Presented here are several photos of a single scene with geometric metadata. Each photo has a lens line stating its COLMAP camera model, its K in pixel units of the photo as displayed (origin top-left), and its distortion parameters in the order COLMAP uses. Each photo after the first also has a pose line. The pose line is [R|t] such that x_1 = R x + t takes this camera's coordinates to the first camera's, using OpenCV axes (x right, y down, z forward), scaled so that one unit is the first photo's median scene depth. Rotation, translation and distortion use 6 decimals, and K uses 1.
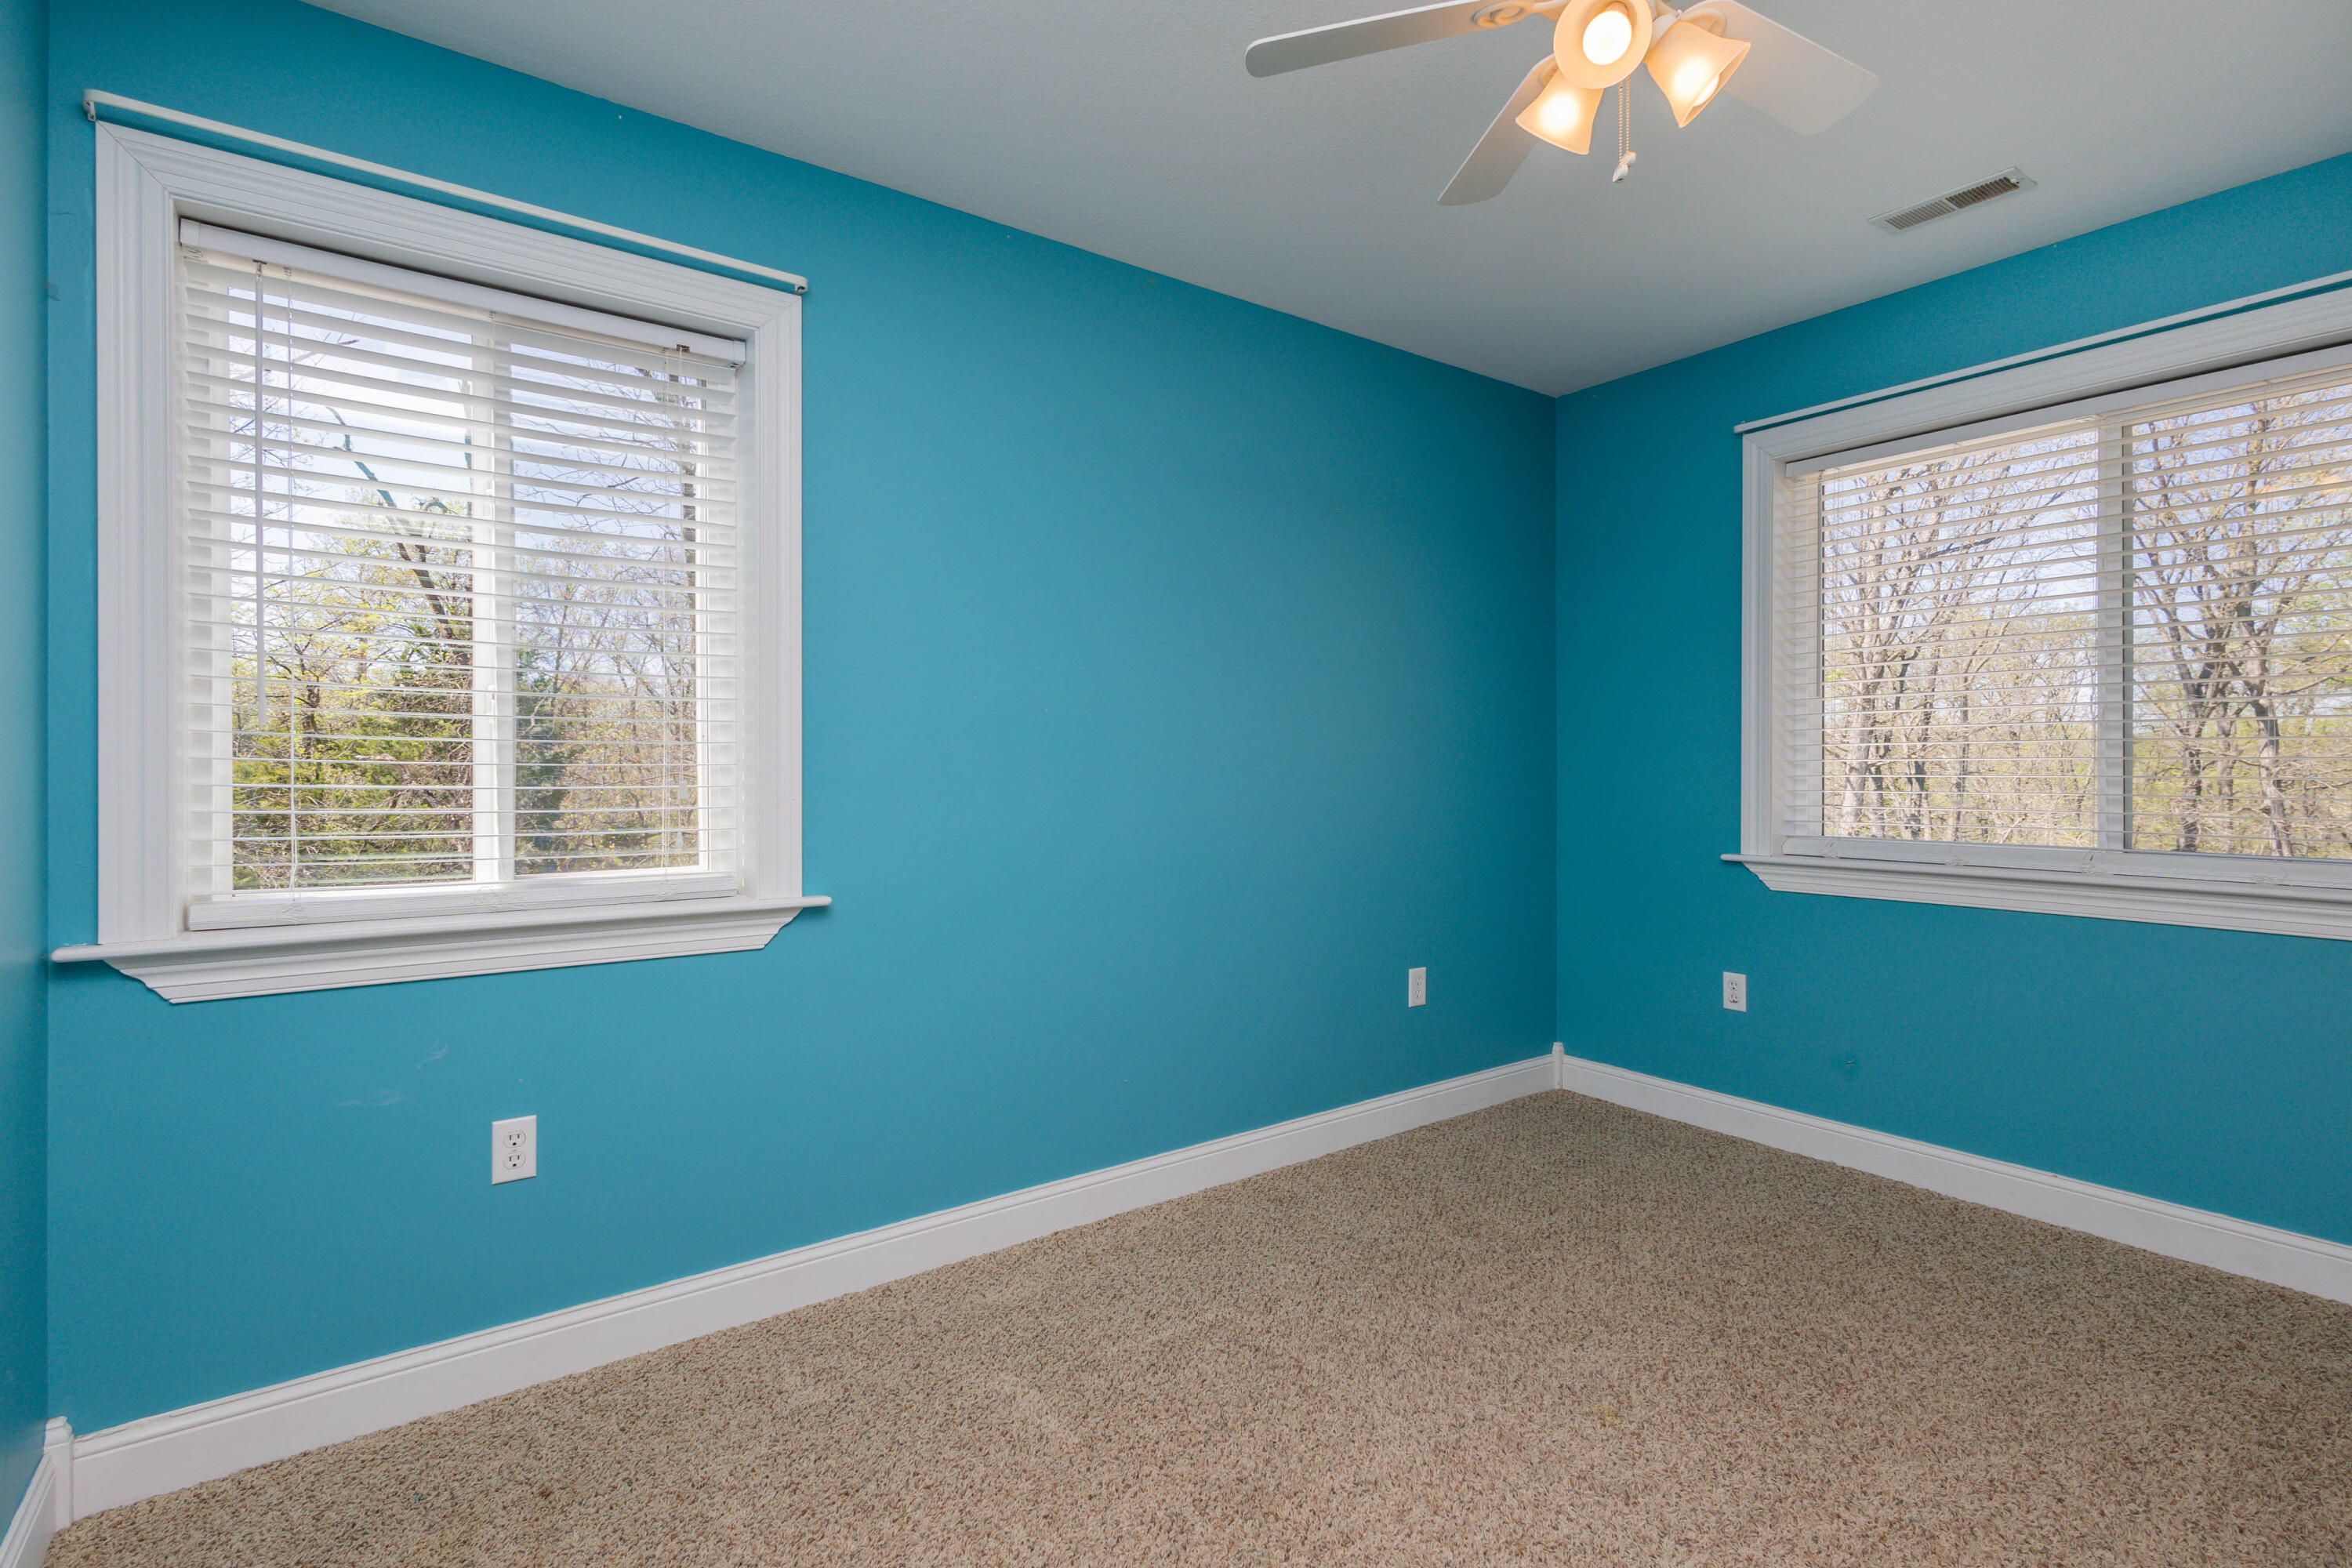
lens RADIAL K [[1099.4, 0, 1176.0], [0, 1099.4, 784.0], [0, 0, 1]] dist [0.012916, 0.000466]
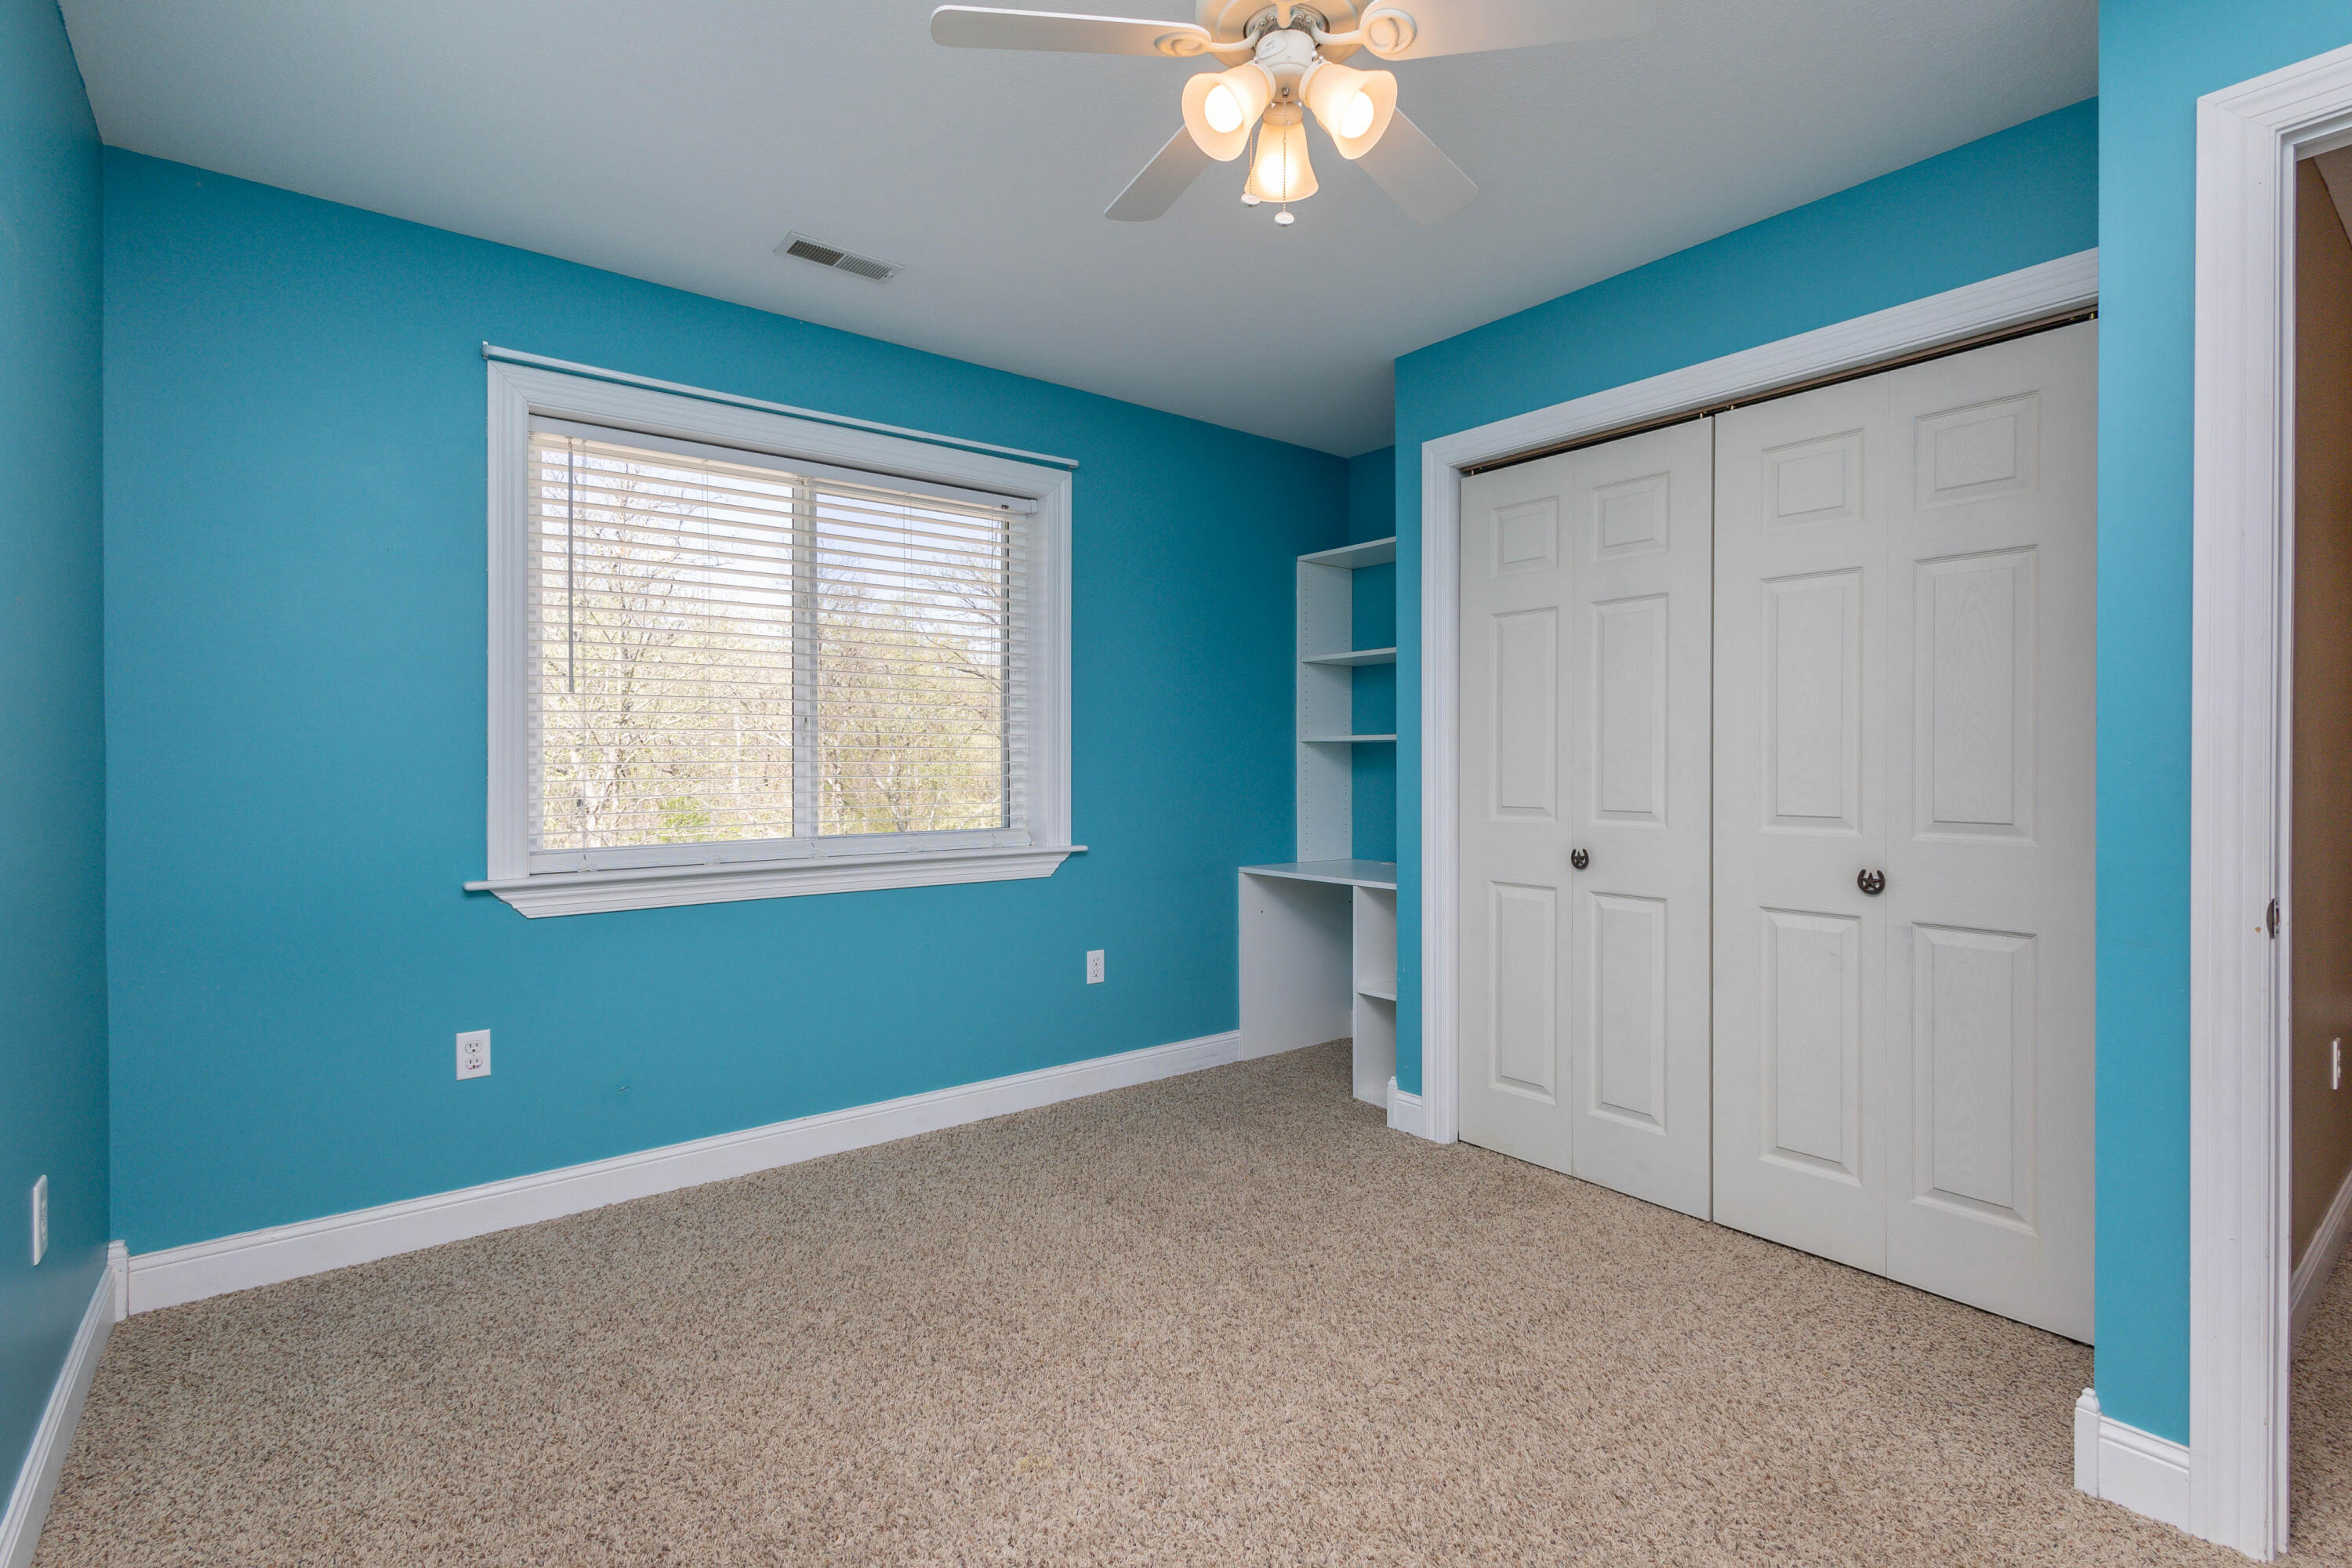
lens RADIAL K [[1099.4, 0, 1176.0], [0, 1099.4, 784.0], [0, 0, 1]] dist [0.012916, 0.000466]
pose [[-0.040879, -0.010759, 0.999106, -0.329596], [0.024774, 0.999624, 0.011778, -0.003150], [-0.998857, 0.025233, -0.040597, 0.560693]]
